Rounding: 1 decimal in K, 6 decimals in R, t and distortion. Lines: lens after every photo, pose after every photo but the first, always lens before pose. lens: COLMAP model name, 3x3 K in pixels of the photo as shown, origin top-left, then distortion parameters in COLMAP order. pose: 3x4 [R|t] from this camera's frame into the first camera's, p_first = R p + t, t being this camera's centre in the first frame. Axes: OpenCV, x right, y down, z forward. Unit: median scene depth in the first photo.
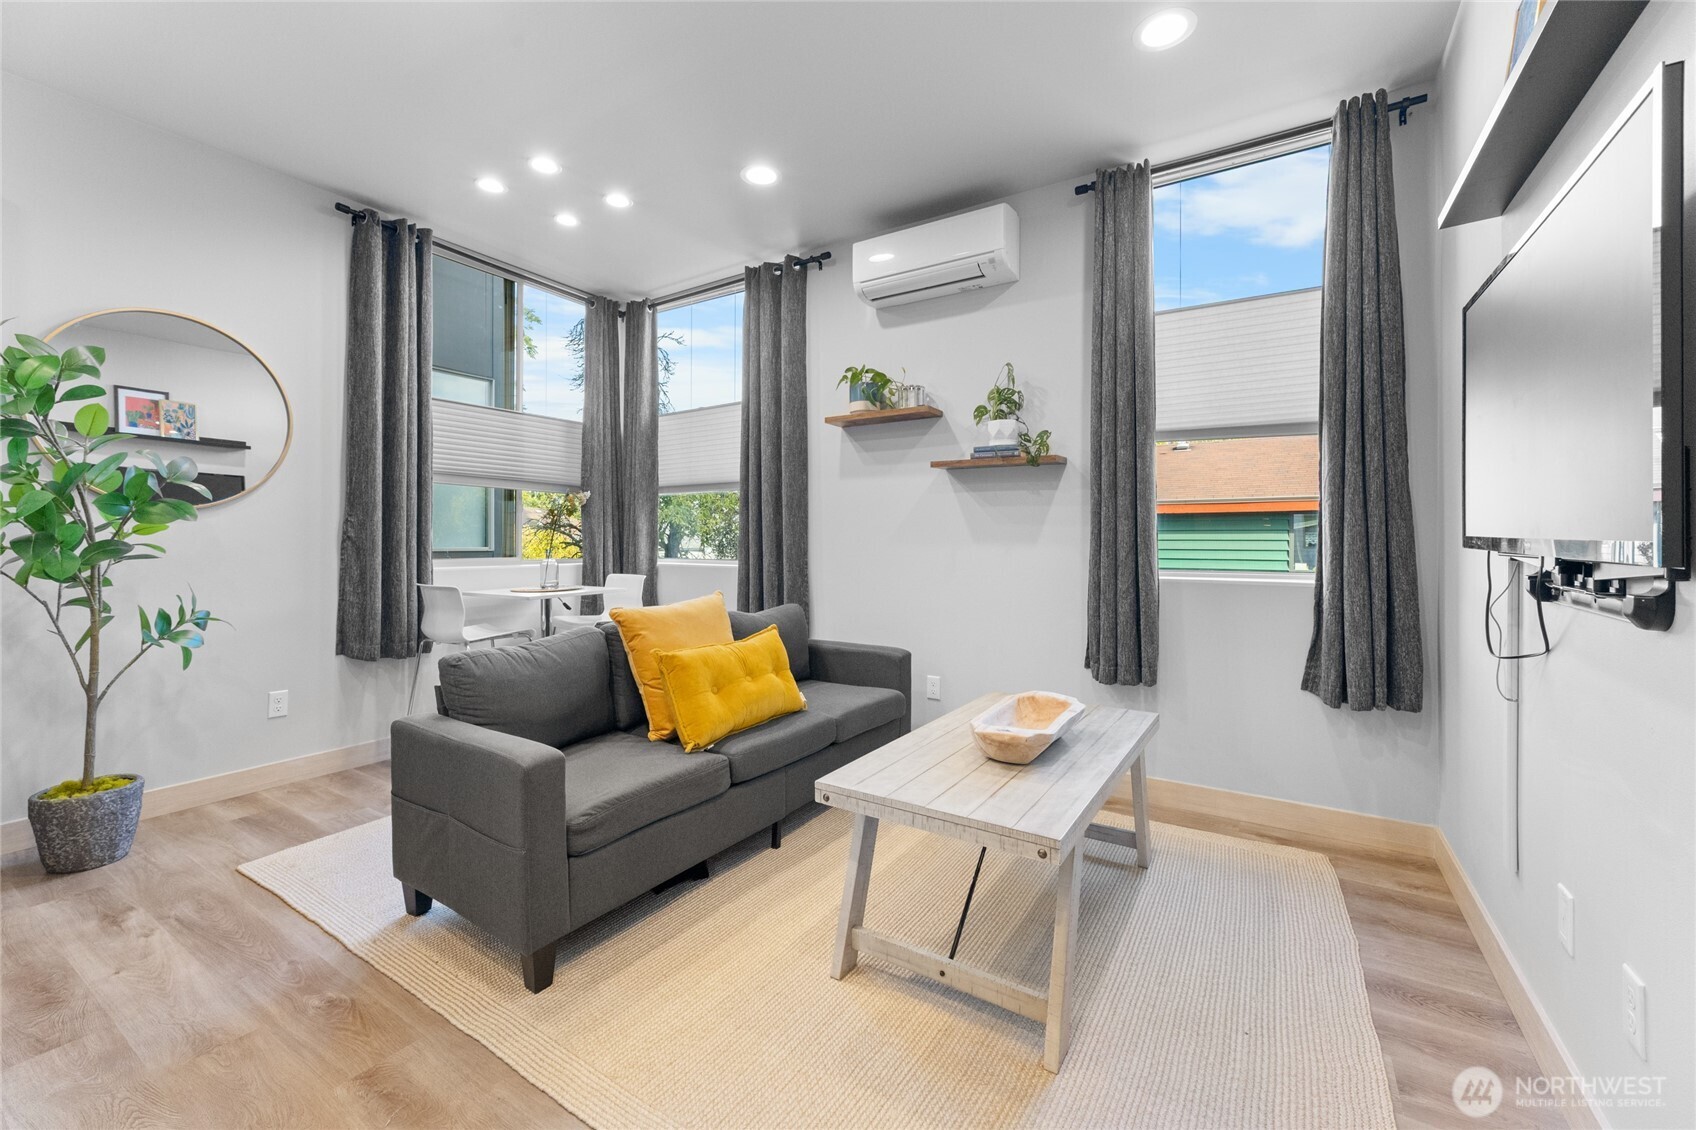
lens RADIAL K [[686.1, 0, 845.8], [0, 686.1, 550.7], [0, 0, 1]] dist [-0.001516, 0.000016]
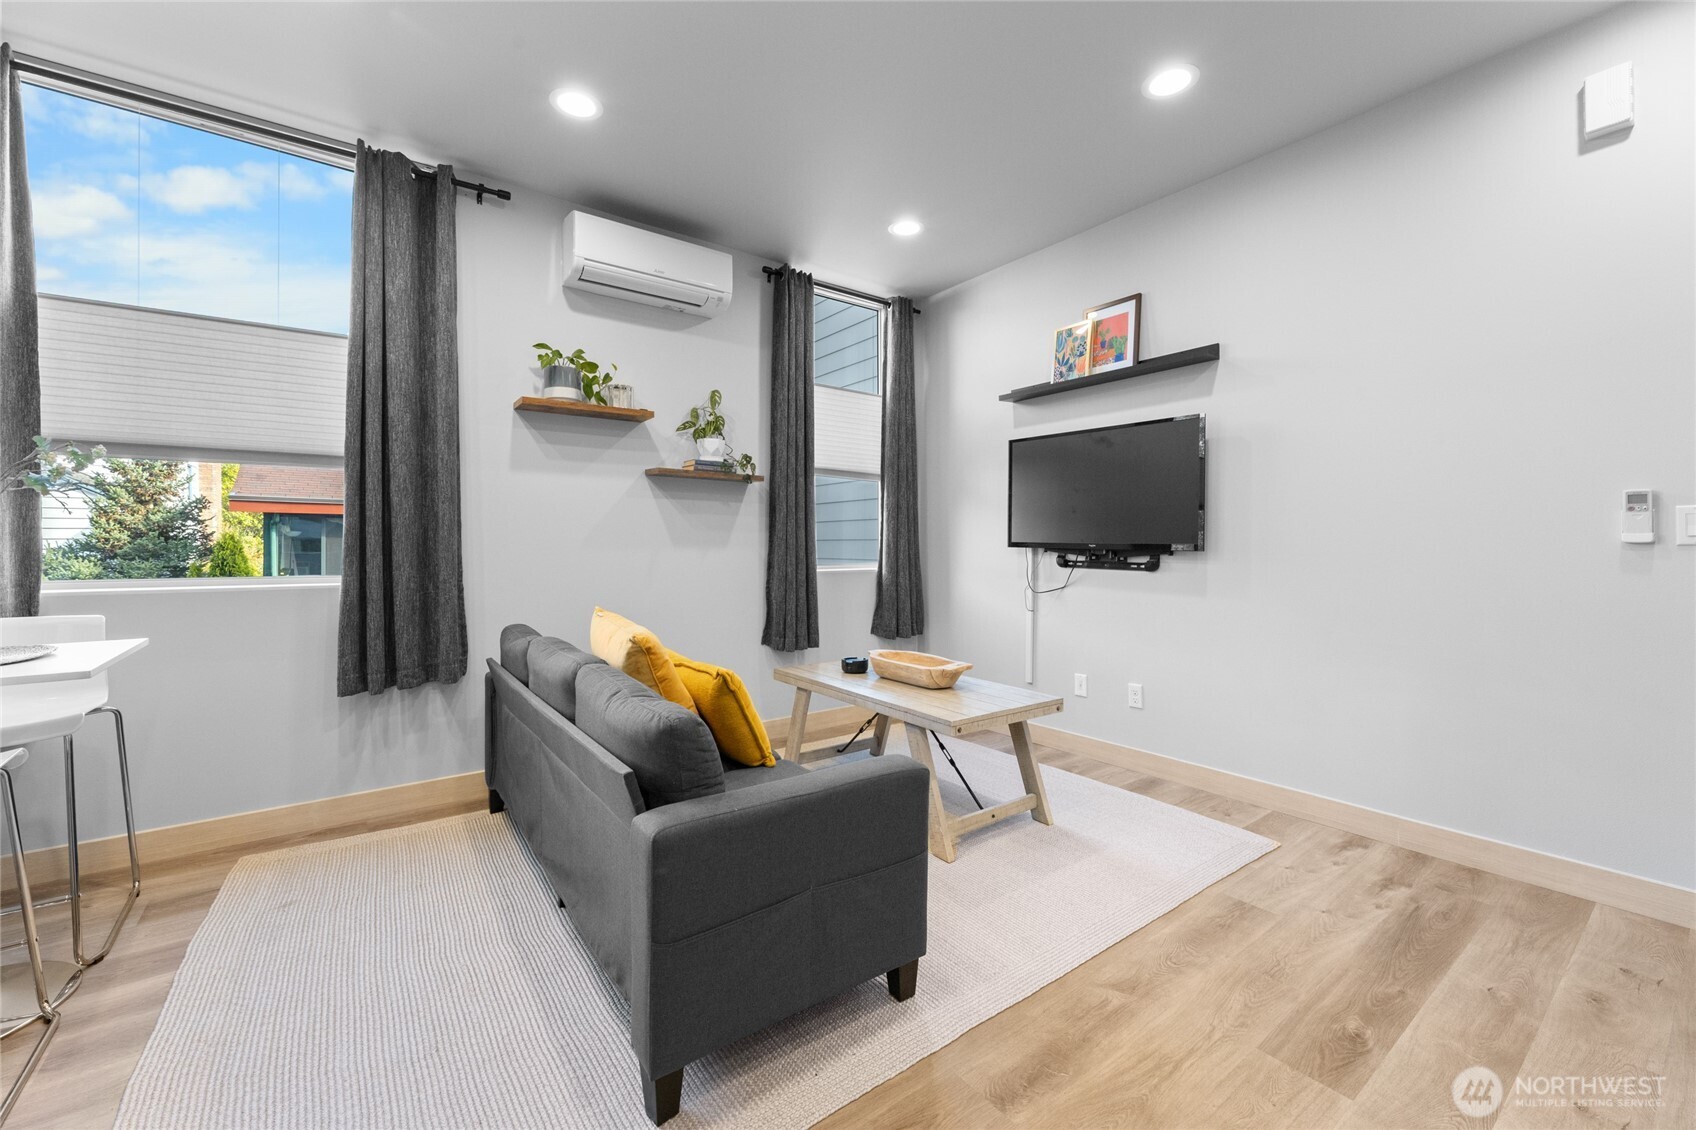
lens RADIAL K [[679.0, 0, 846.6], [0, 679.0, 559.2], [0, 0, 1]] dist [0.002270, 0.000275]
pose [[0.354291, -0.024711, 0.934809, -0.727863], [0.012738, 0.999686, 0.021598, -0.011594], [-0.935048, 0.004256, 0.354495, 0.377199]]
